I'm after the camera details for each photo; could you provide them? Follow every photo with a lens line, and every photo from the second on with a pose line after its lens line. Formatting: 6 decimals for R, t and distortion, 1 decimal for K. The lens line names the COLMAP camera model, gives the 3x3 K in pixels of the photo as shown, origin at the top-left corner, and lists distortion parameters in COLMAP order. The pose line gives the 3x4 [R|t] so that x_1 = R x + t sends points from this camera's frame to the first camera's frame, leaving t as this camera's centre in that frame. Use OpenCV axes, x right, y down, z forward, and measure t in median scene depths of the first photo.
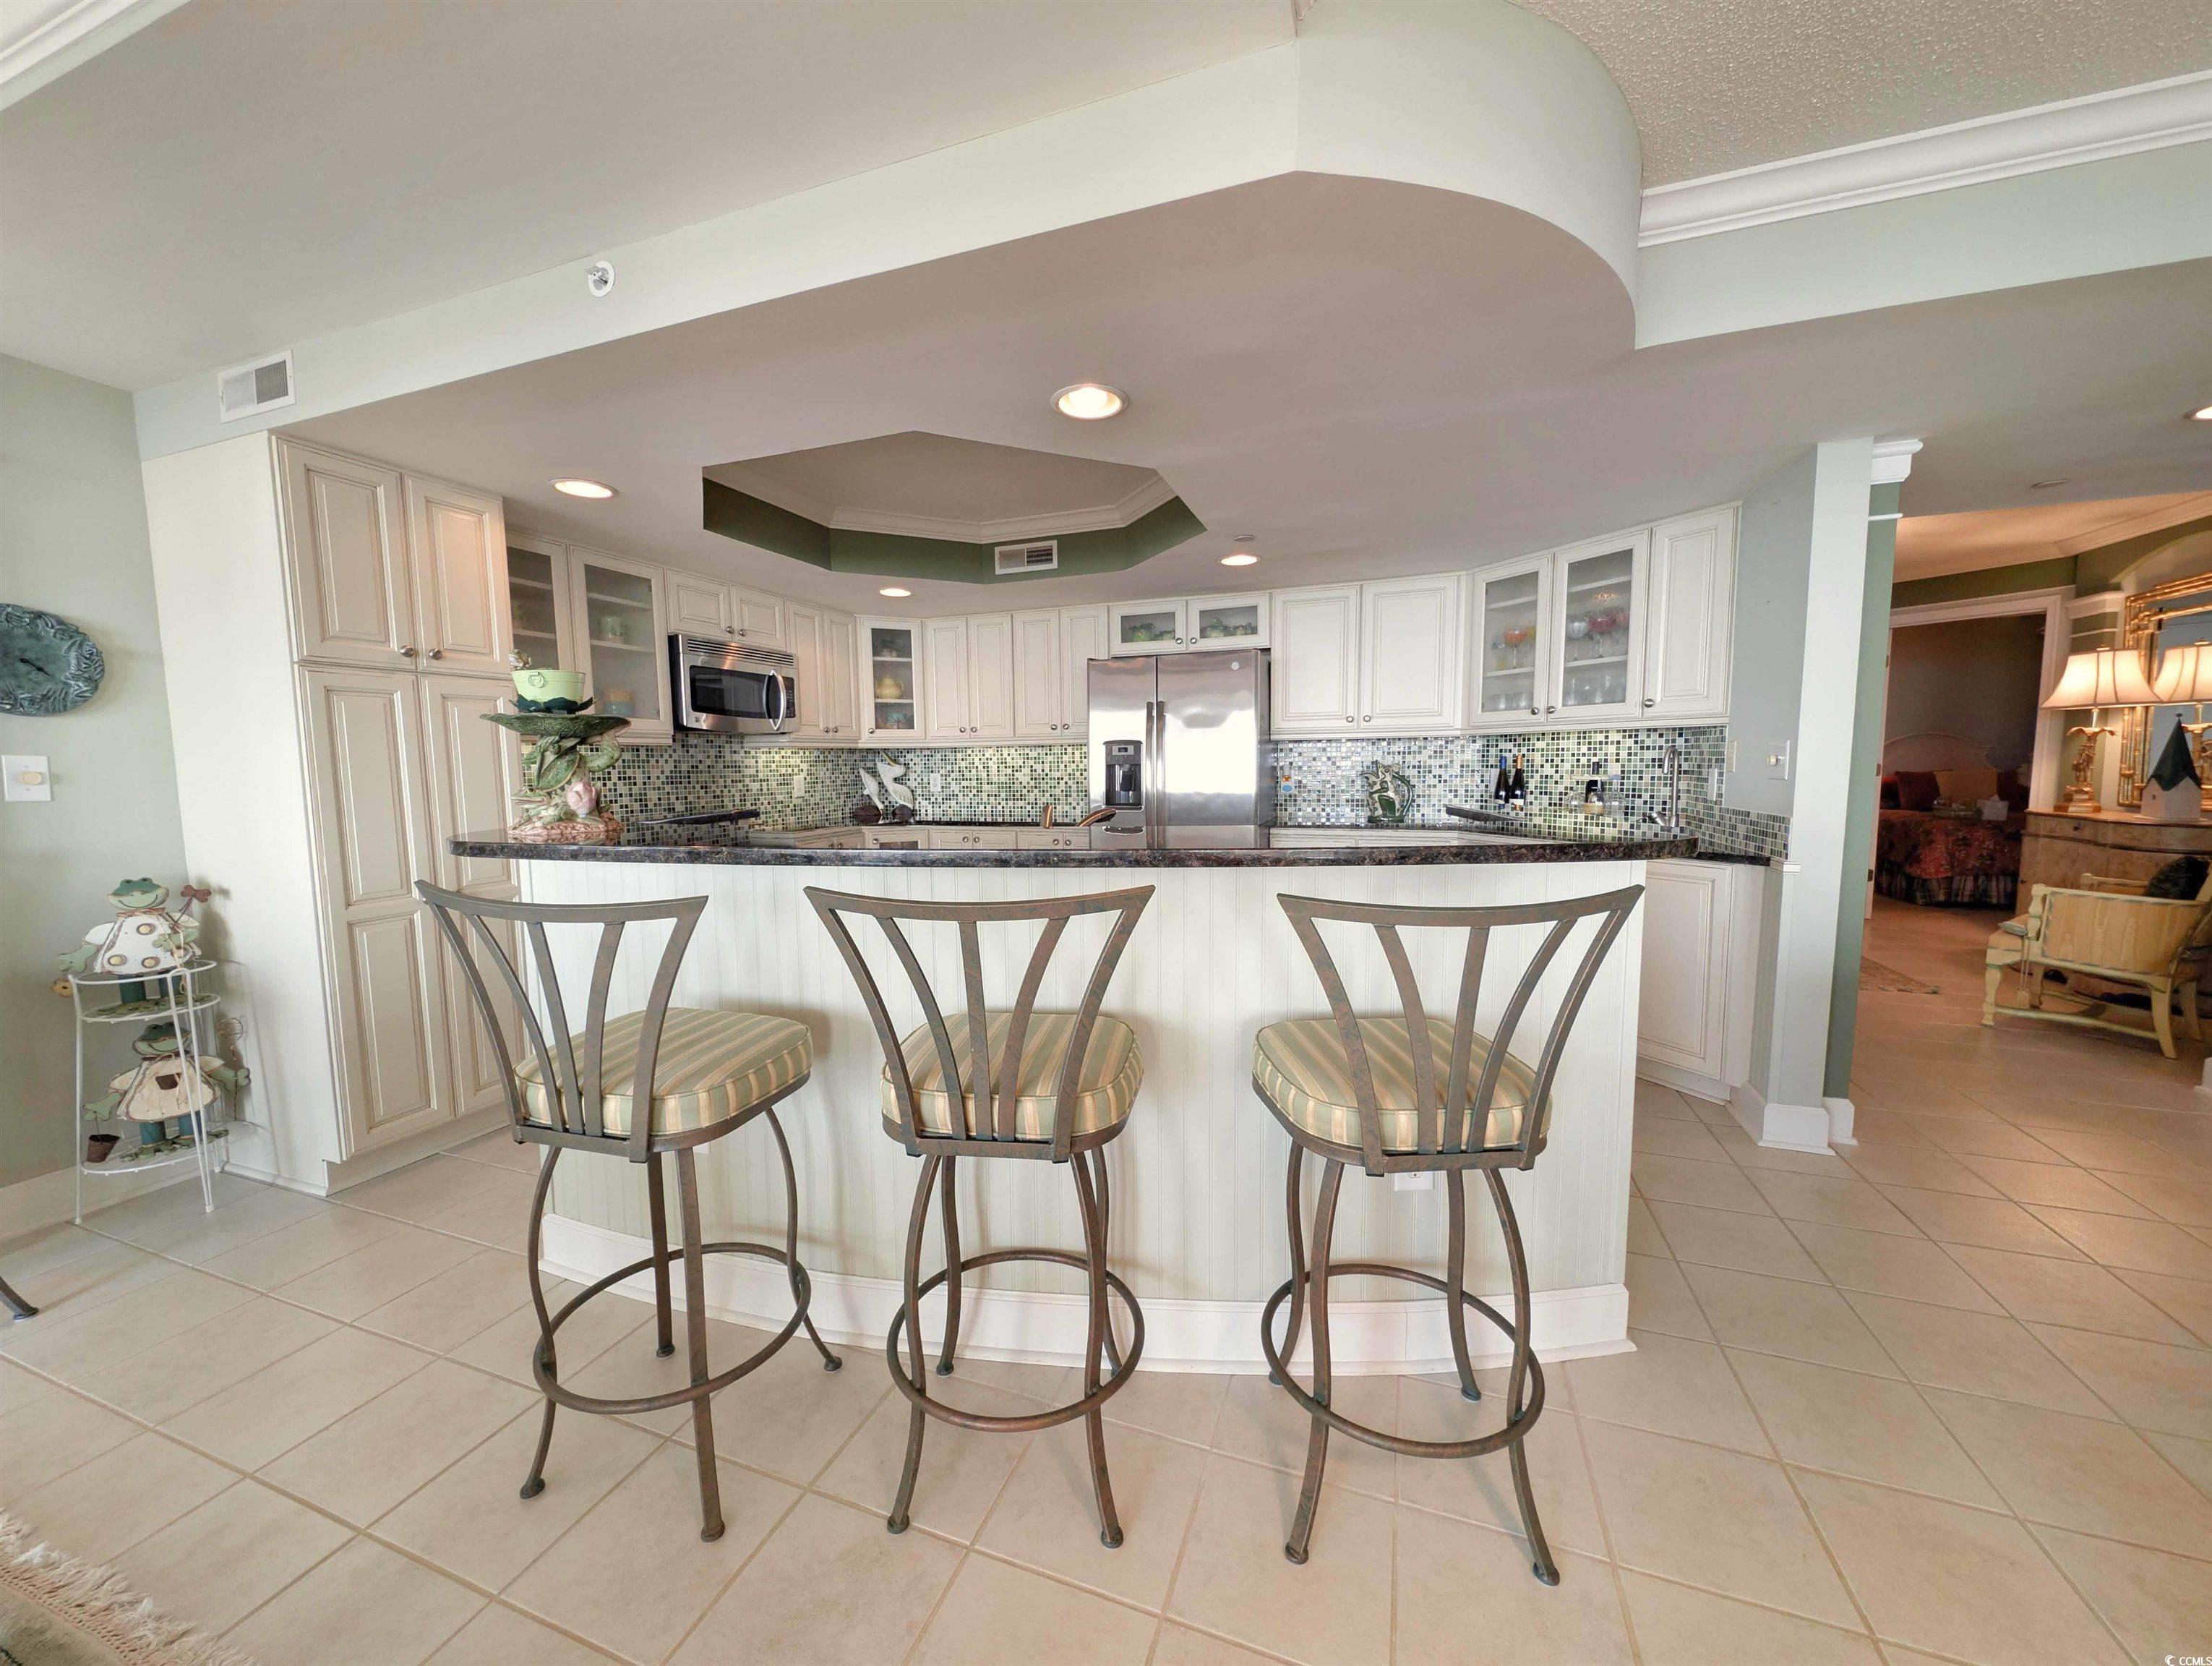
lens RADIAL K [[844.0, 0, 1090.3], [0, 844.0, 838.6], [0, 0, 1]] dist [0.009790, -0.003586]
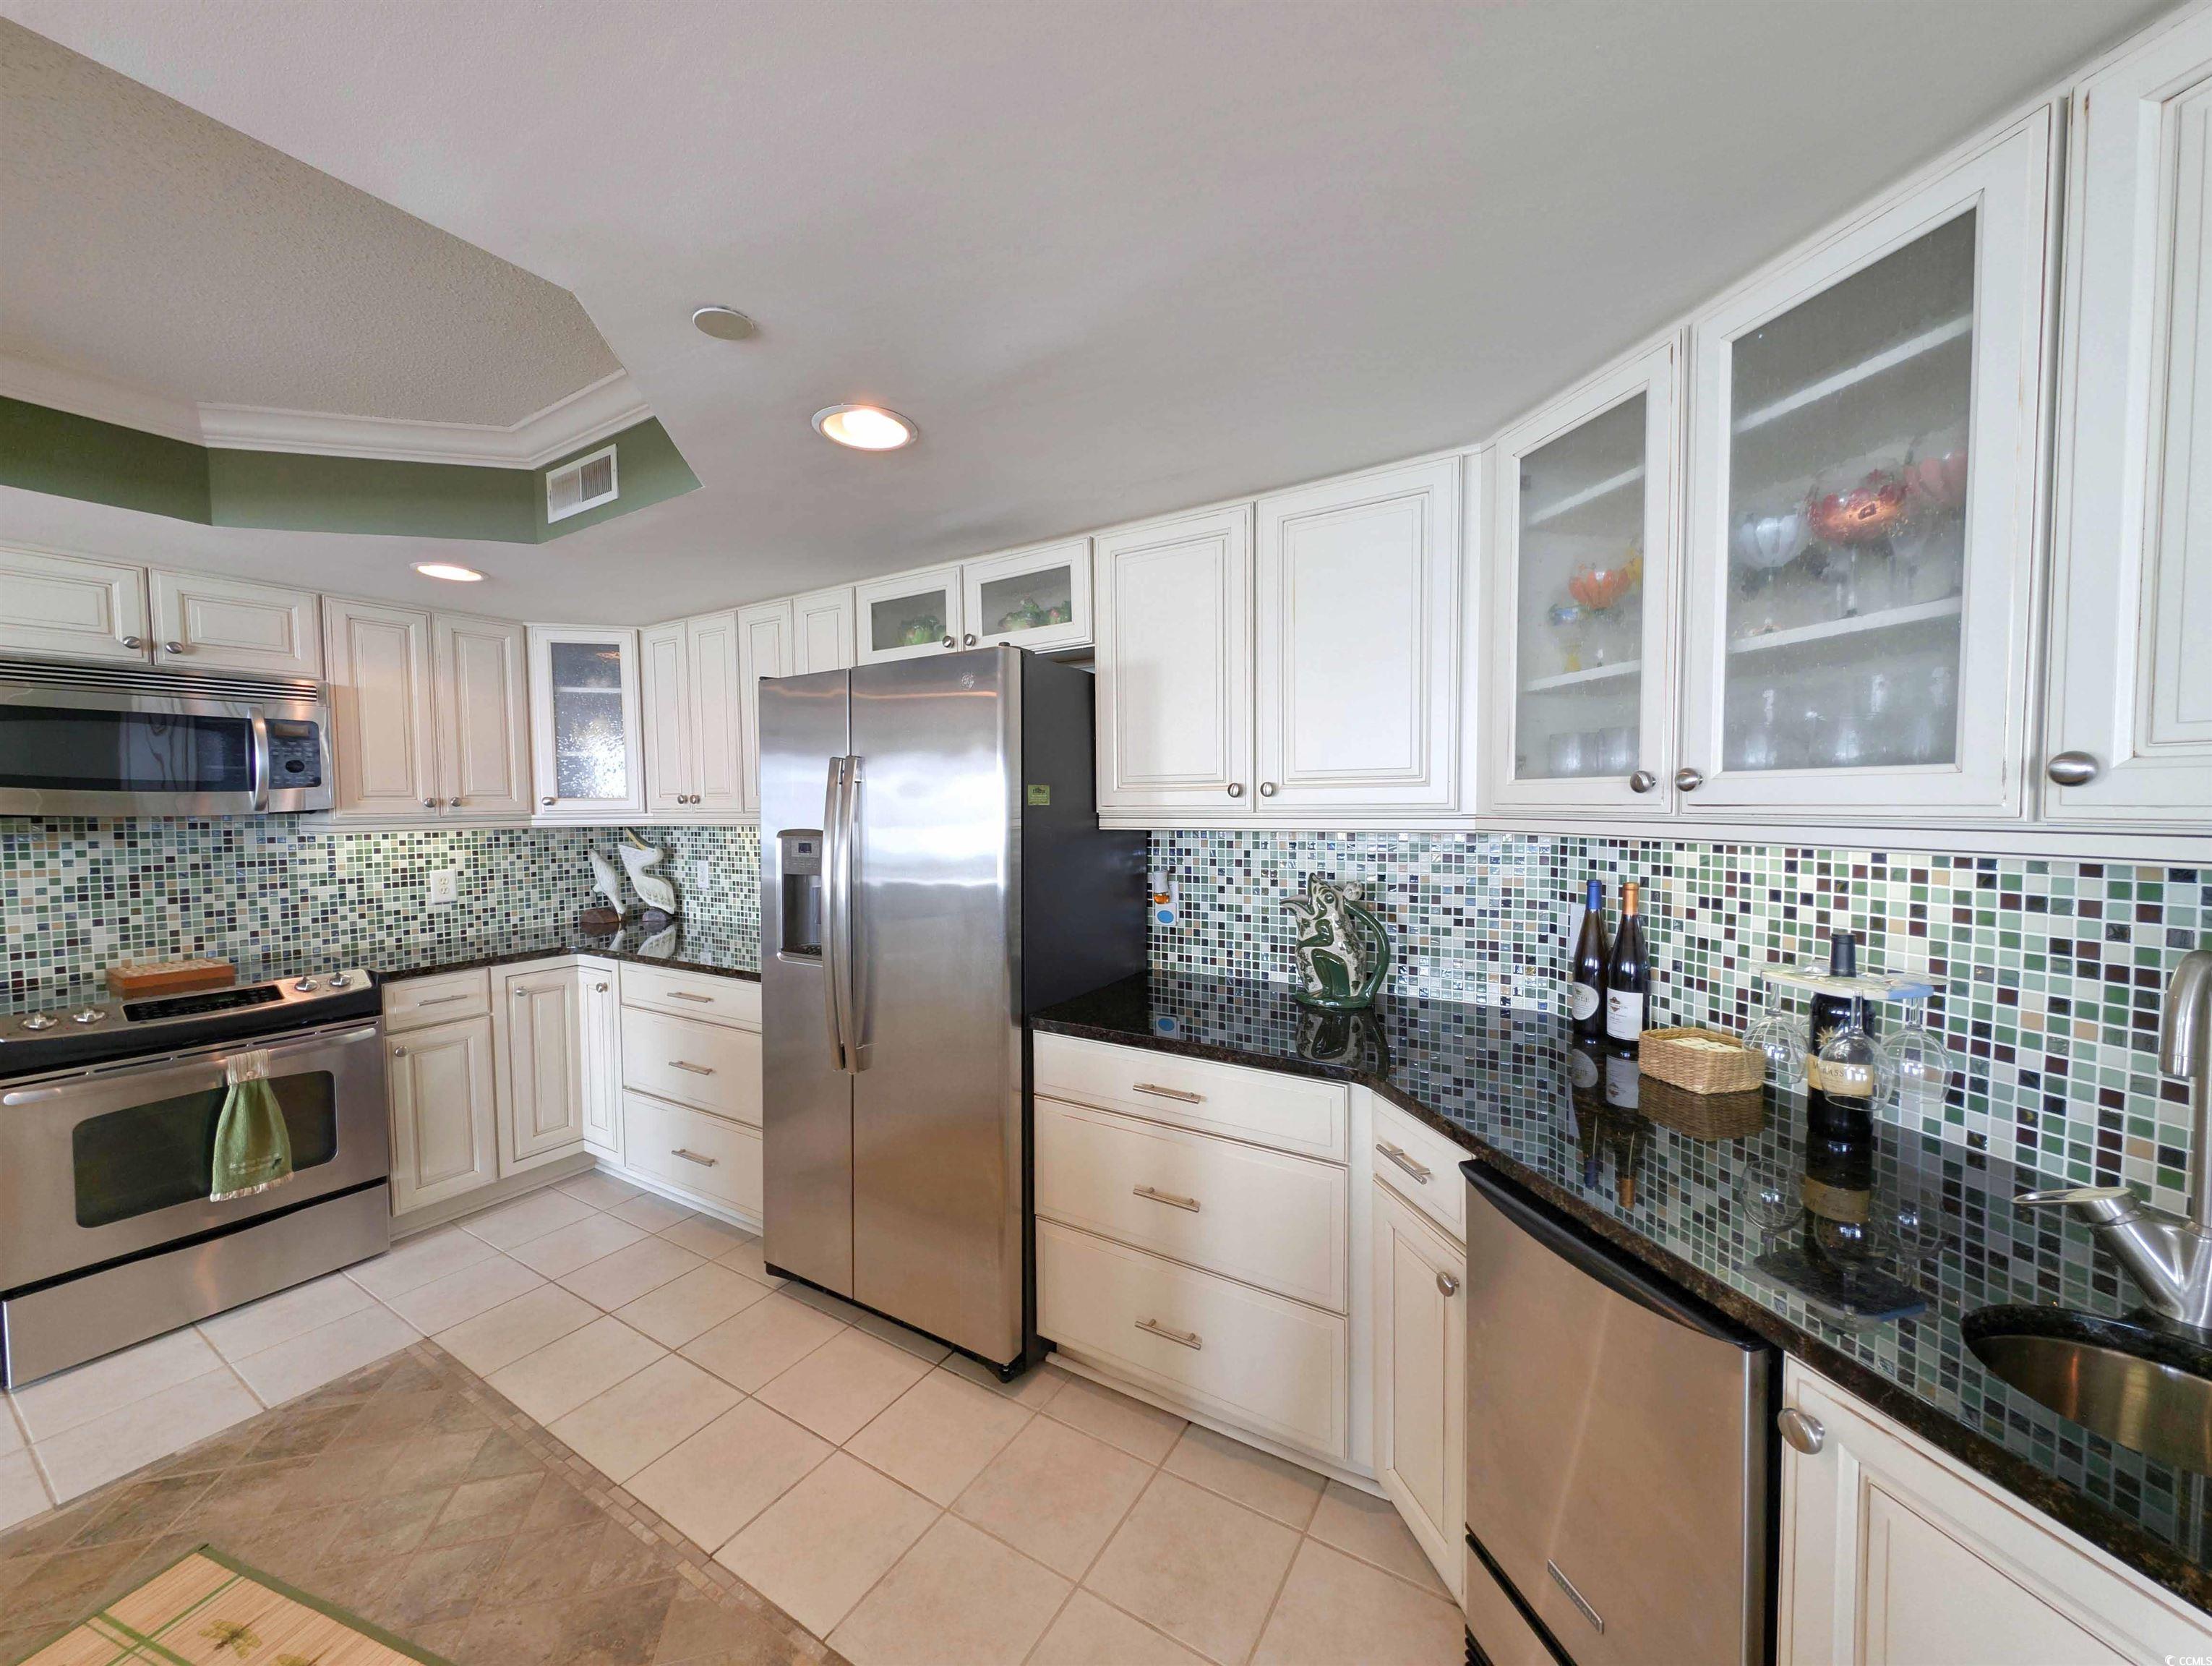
lens RADIAL K [[844.0, 0, 1093.8], [0, 844.0, 837.6], [0, 0, 1]] dist [0.009790, -0.003586]
pose [[0.980197, 0.010436, -0.197750, 0.325932], [-0.019236, 0.998906, -0.042633, -0.095005], [0.197088, 0.045592, 0.979325, 0.535031]]
